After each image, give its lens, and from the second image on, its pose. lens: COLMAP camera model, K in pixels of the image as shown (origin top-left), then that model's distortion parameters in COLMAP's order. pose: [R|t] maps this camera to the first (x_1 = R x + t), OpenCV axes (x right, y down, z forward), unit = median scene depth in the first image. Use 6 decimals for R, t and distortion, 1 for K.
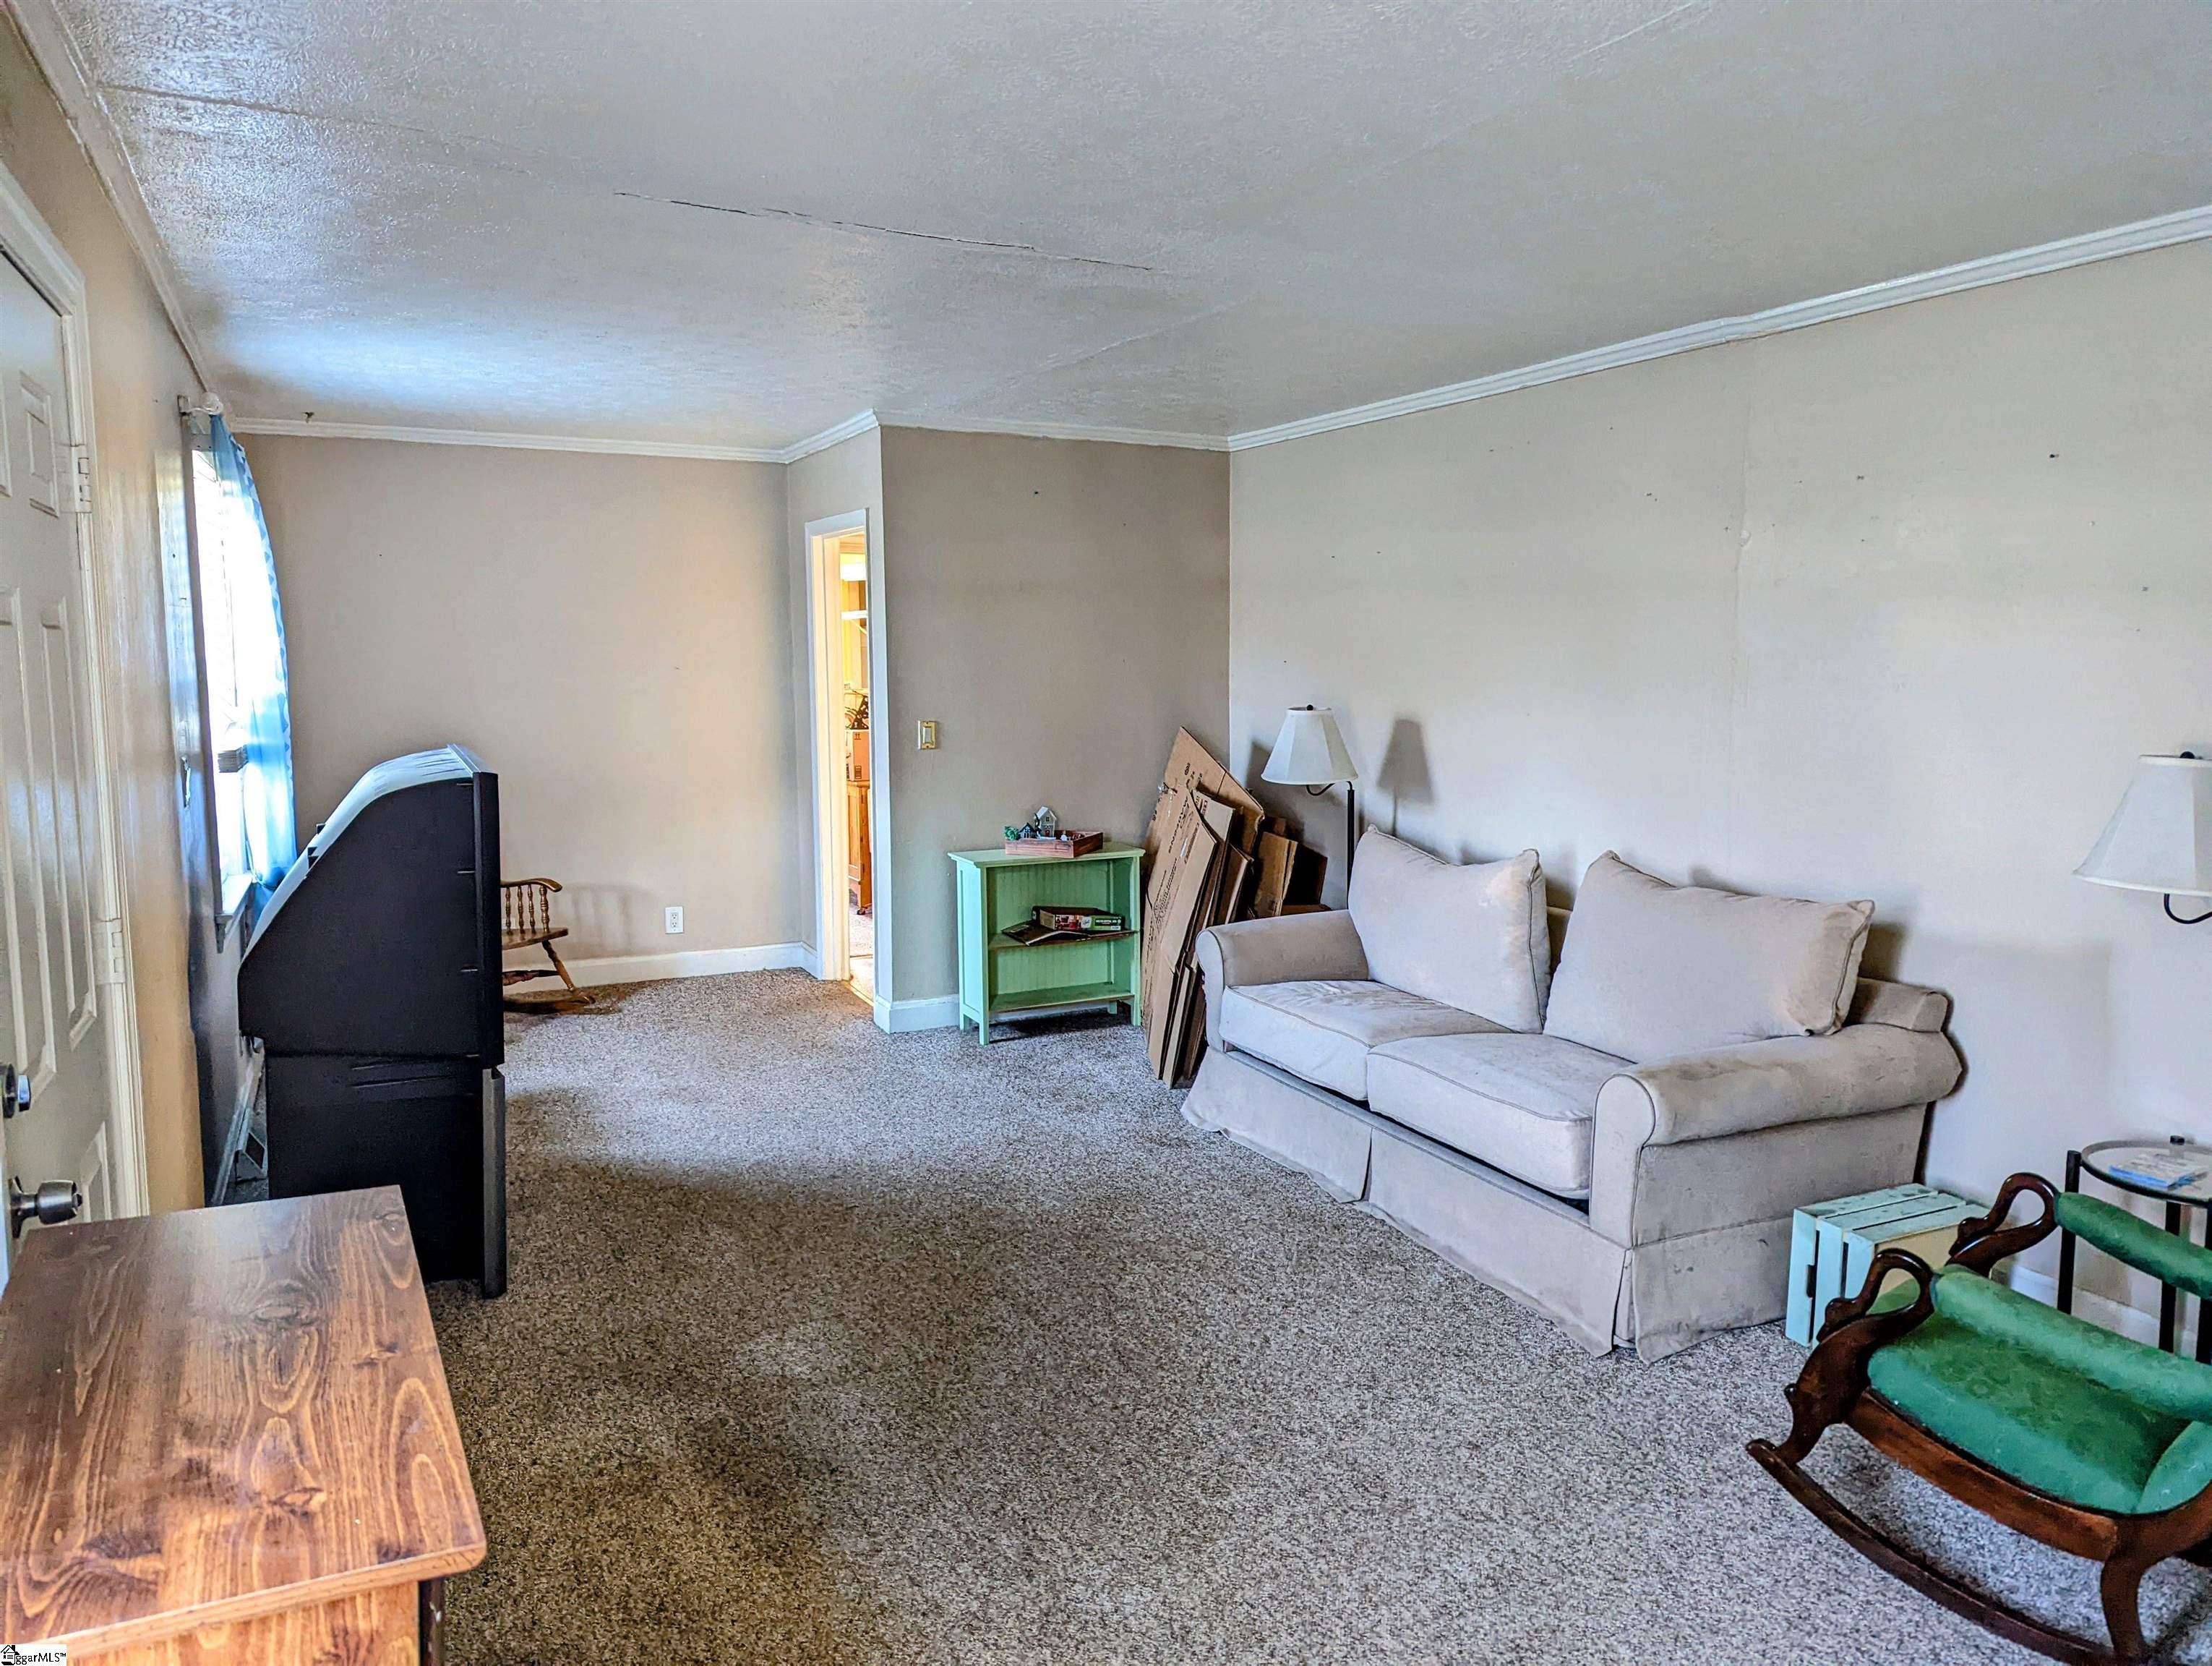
lens RADIAL K [[1549.6, 0, 1126.2], [0, 1549.6, 822.6], [0, 0, 1]] dist [0.066382, -0.066793]
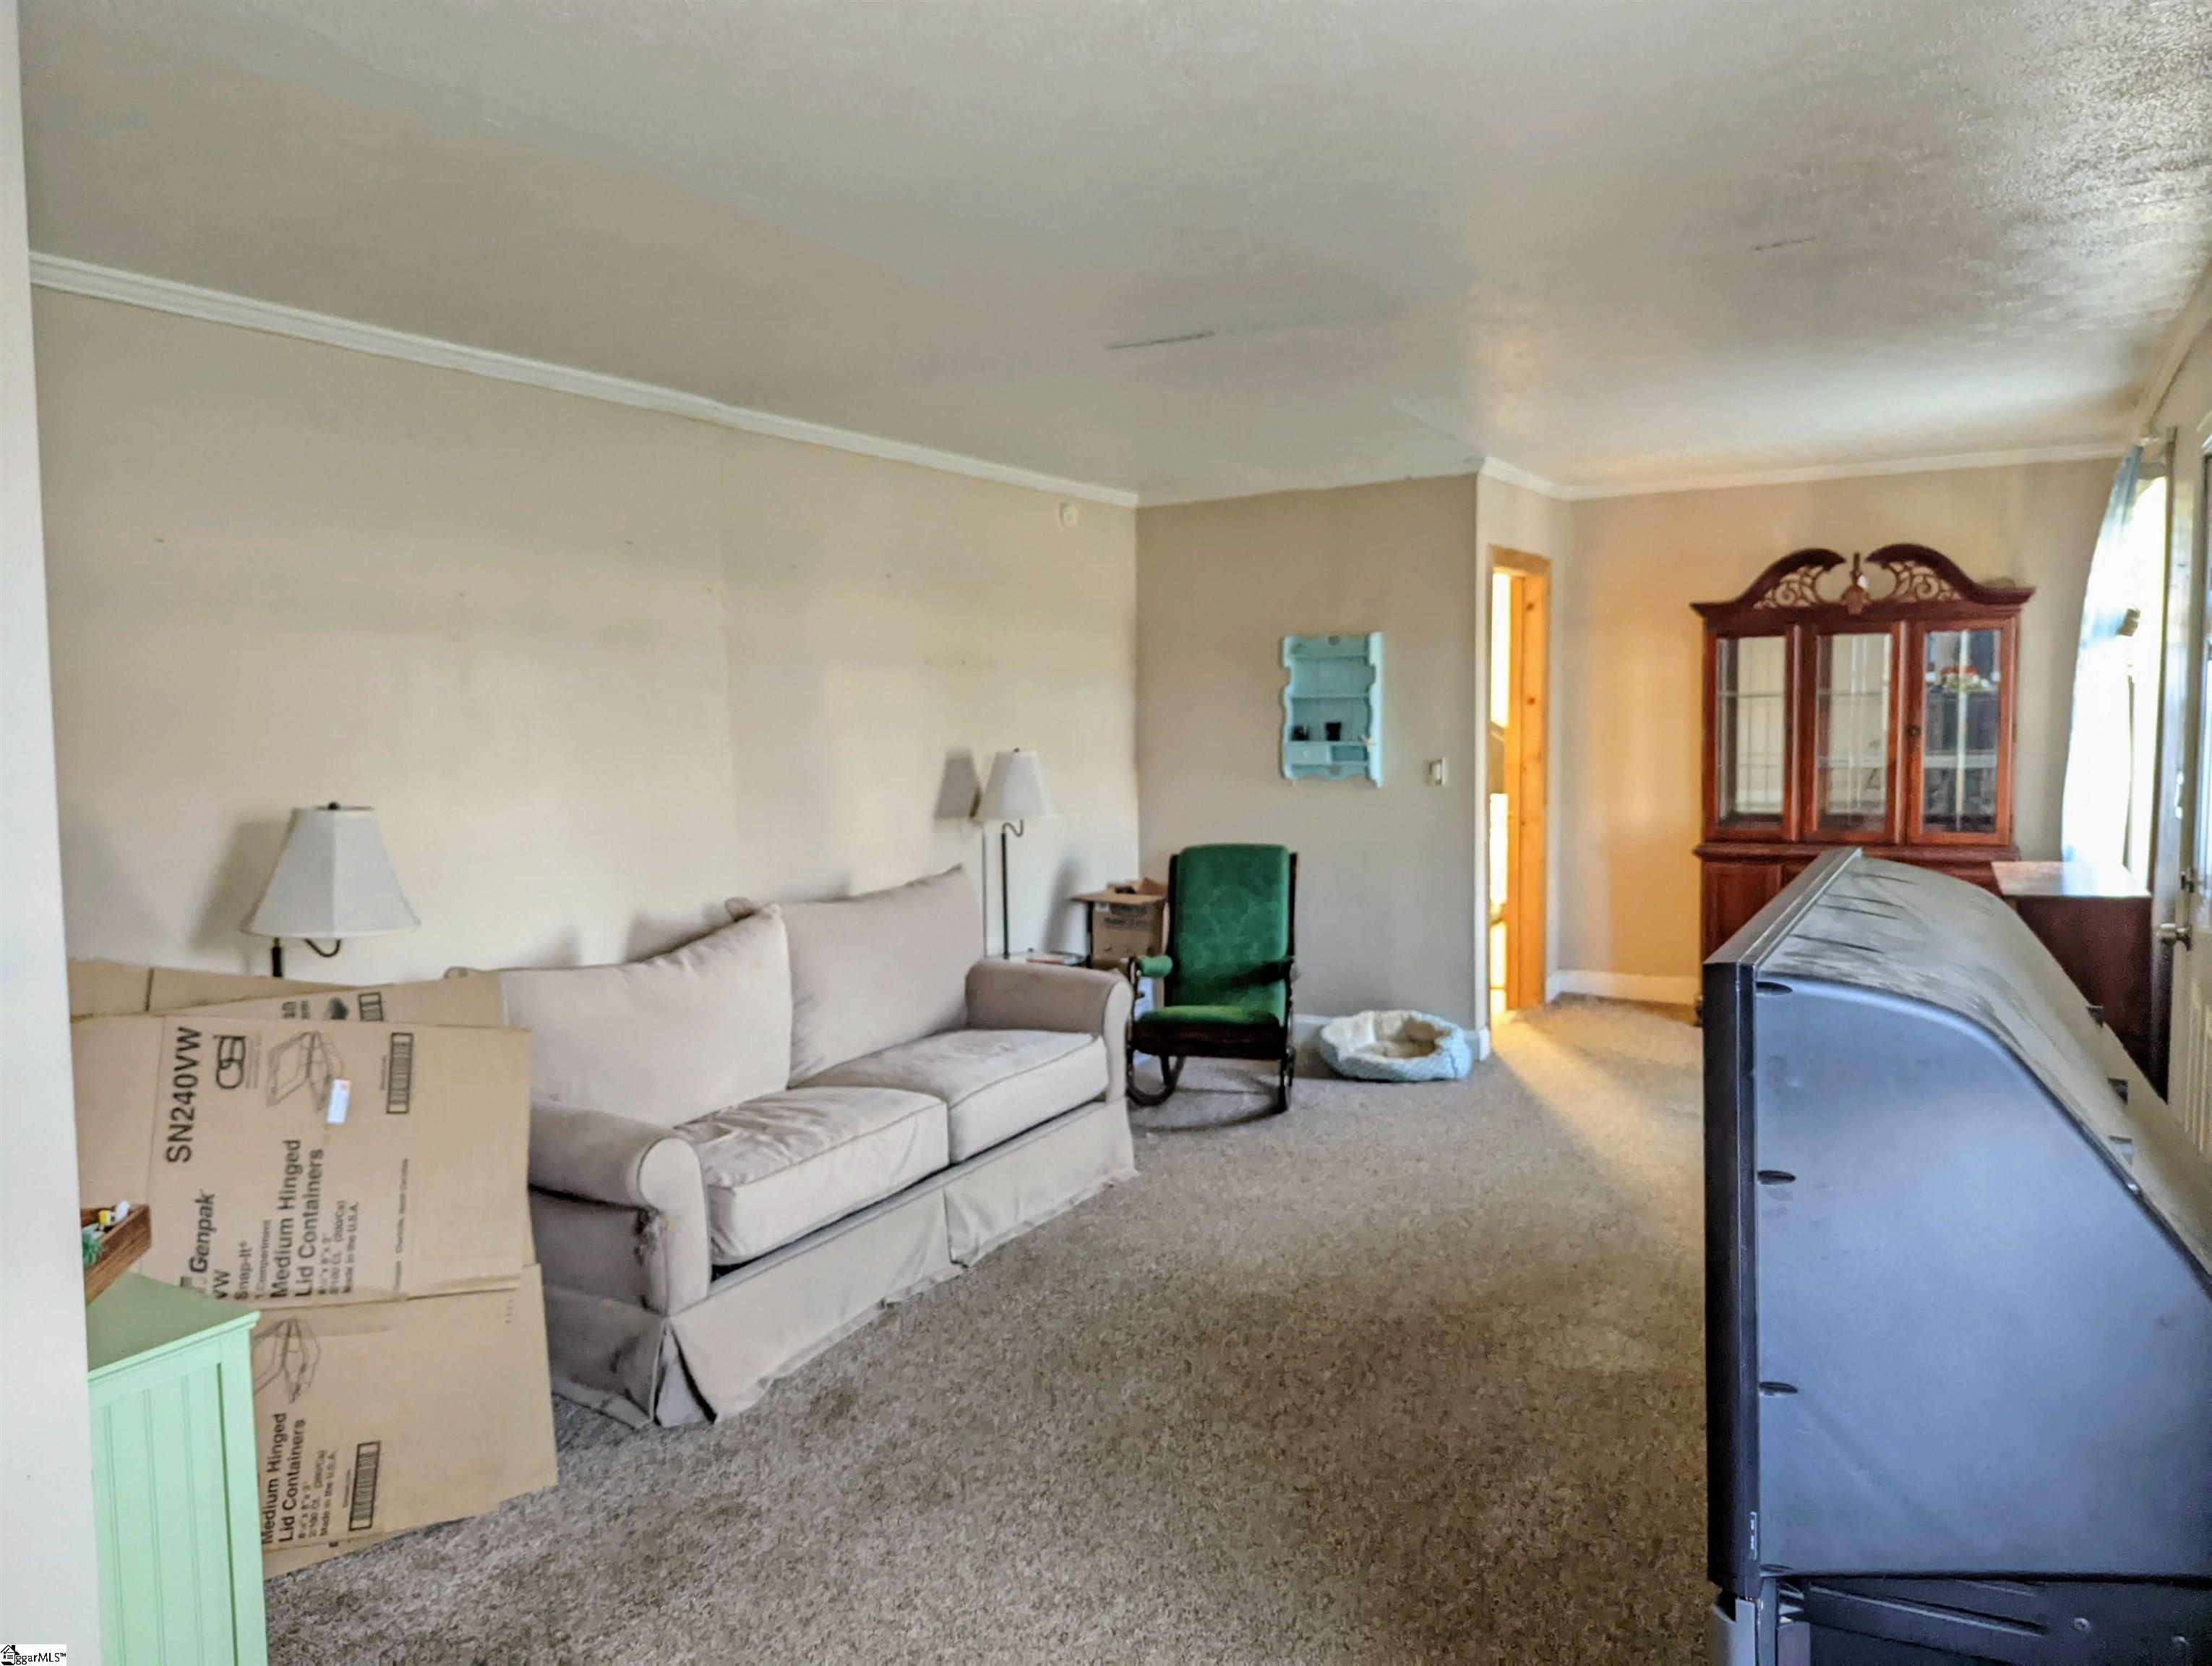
lens RADIAL K [[1549.6, 0, 1126.2], [0, 1549.6, 822.6], [0, 0, 1]] dist [0.066382, -0.066793]
pose [[-0.579016, -0.058064, 0.813246, -0.635649], [0.103722, 0.984111, 0.144111, -0.145523], [-0.808692, 0.167794, -0.563793, 1.312673]]
